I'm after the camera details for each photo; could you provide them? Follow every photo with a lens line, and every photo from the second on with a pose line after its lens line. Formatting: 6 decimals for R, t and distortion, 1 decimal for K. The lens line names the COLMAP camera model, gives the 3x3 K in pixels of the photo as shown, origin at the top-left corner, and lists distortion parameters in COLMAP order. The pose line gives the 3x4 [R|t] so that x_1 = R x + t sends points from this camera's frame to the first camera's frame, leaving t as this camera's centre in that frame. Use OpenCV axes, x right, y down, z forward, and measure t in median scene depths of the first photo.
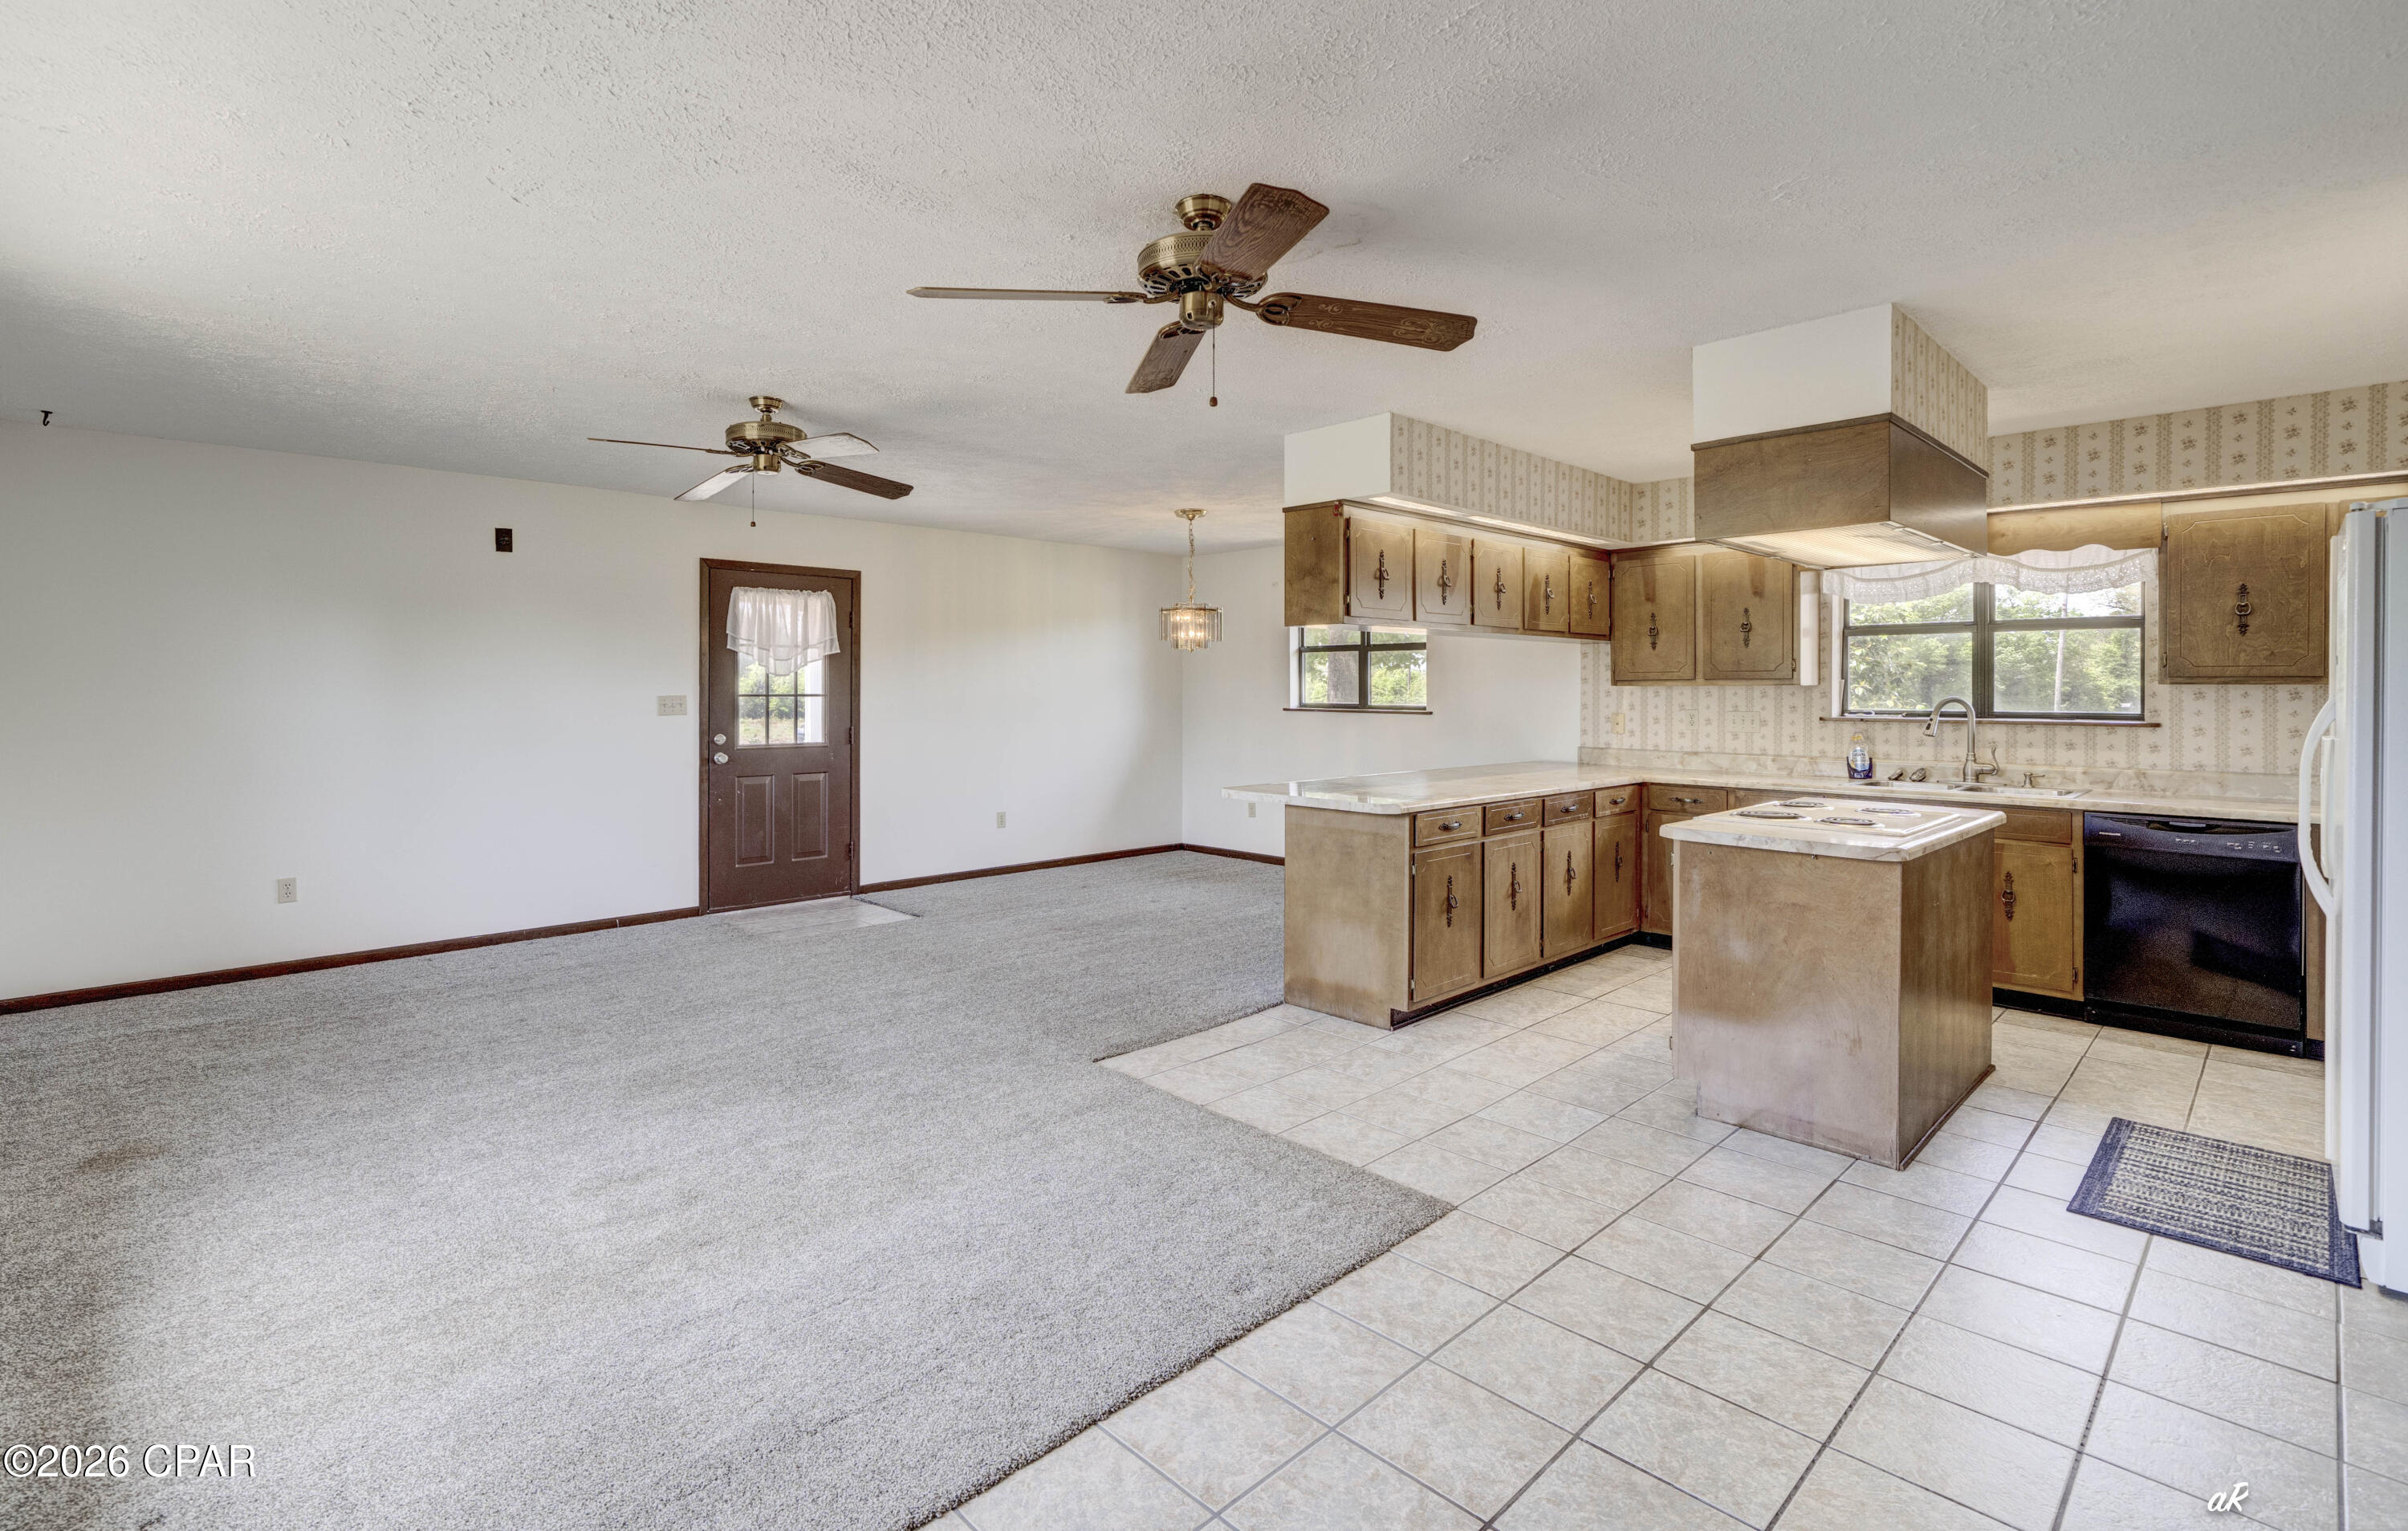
lens RADIAL K [[1106.1, 0, 1158.4], [0, 1106.1, 693.8], [0, 0, 1]] dist [0.000593, -0.000067]
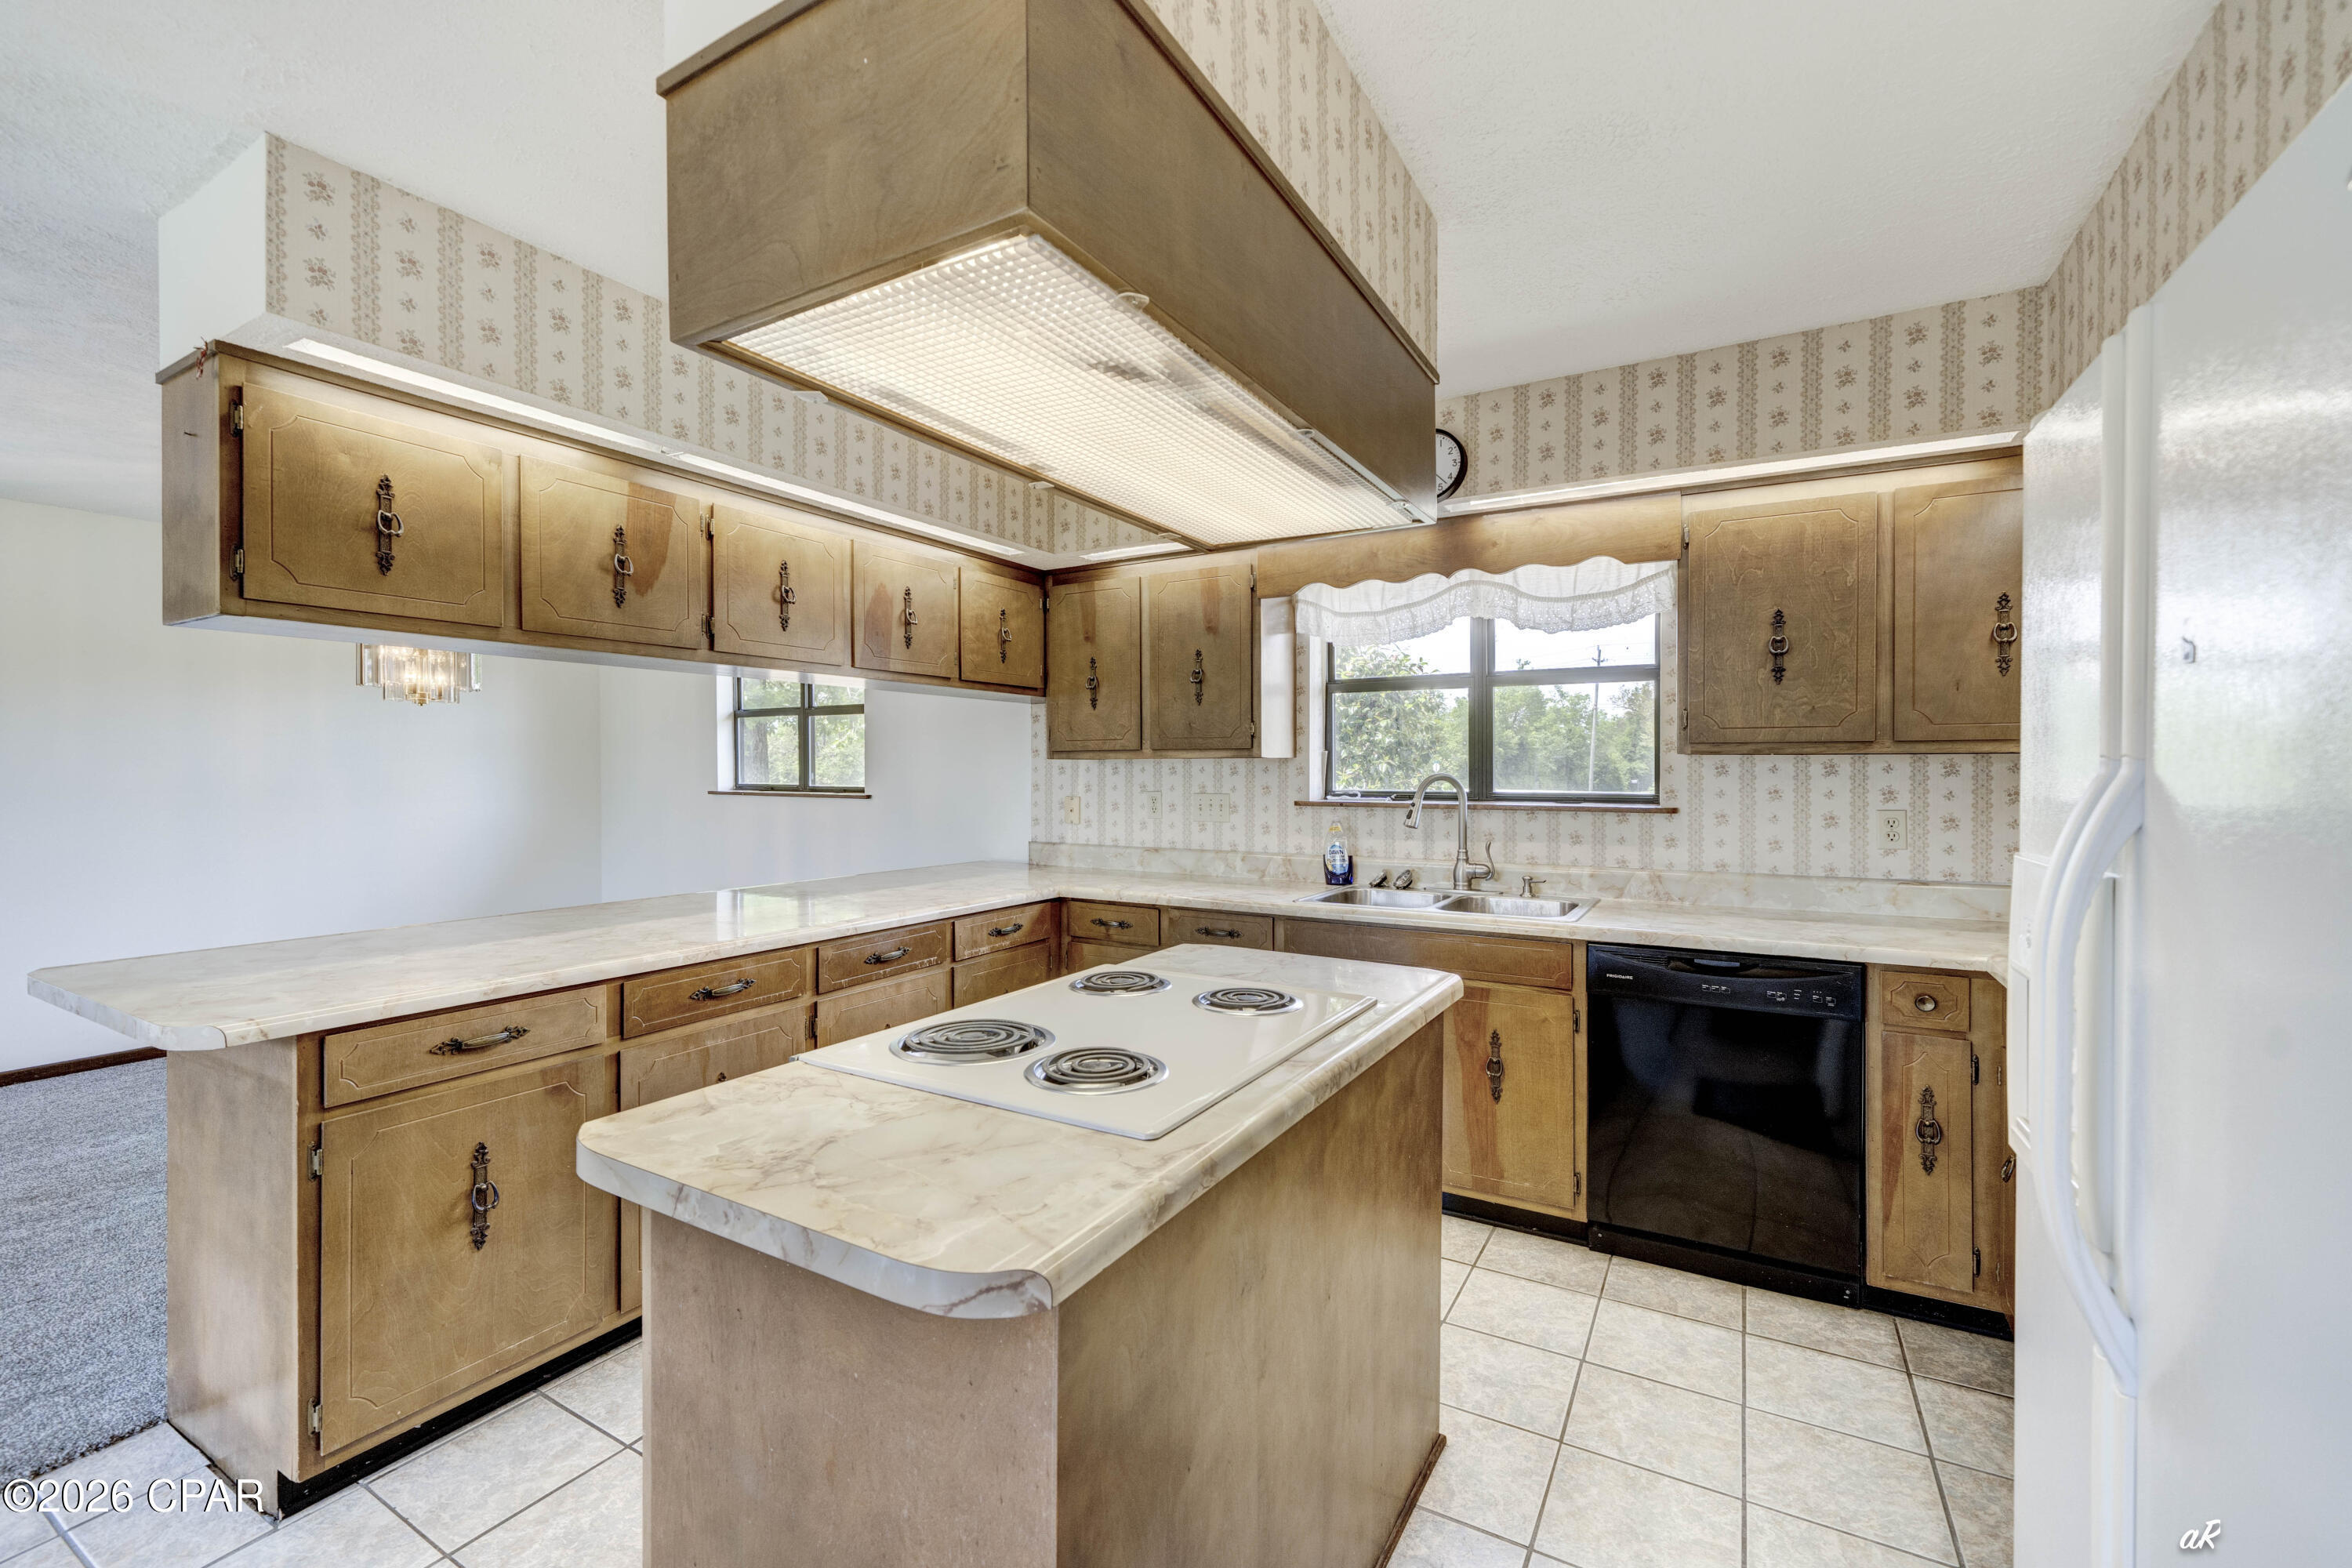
lens RADIAL K [[968.6, 0, 1180.9], [0, 968.6, 778.6], [0, 0, 1]] dist [-0.001092, -0.000072]
pose [[0.960787, -0.003232, 0.277269, 0.393892], [0.002000, 0.999987, 0.004728, 0.003290], [-0.277281, -0.003988, 0.960781, 0.454760]]
